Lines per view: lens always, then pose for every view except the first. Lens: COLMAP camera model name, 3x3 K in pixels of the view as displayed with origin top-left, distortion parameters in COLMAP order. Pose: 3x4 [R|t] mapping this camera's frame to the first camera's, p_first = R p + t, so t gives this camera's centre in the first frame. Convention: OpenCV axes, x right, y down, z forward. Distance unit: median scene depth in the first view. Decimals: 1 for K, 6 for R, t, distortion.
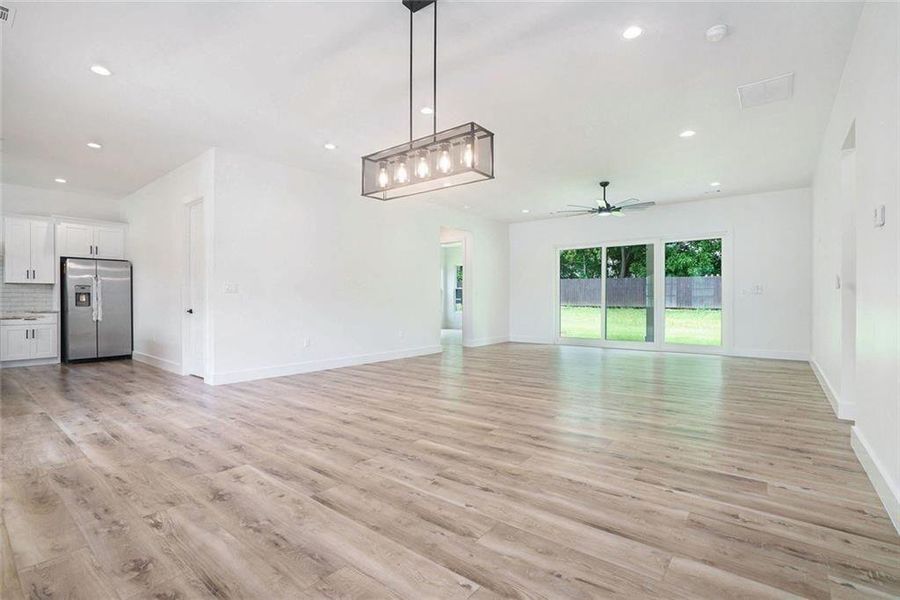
lens RADIAL K [[420.6, 0, 439.2], [0, 420.6, 298.4], [0, 0, 1]] dist [-0.042217, 0.014577]
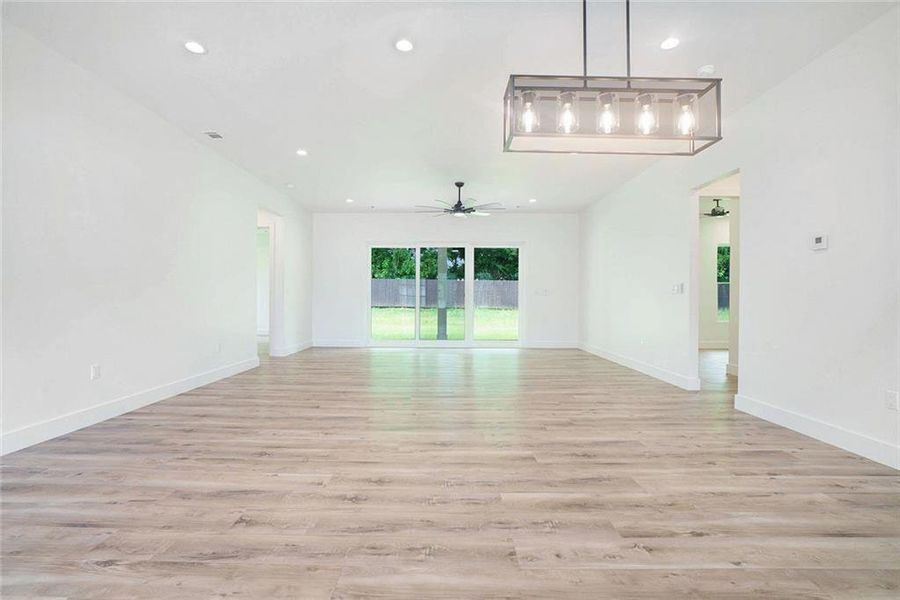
lens RADIAL K [[420.6, 0, 439.2], [0, 420.6, 298.4], [0, 0, 1]] dist [-0.042217, 0.014577]
pose [[0.778596, 0.009473, 0.627454, -0.583547], [-0.010291, 0.999944, -0.002326, 0.002559], [-0.627441, -0.004646, 0.778650, 0.511269]]
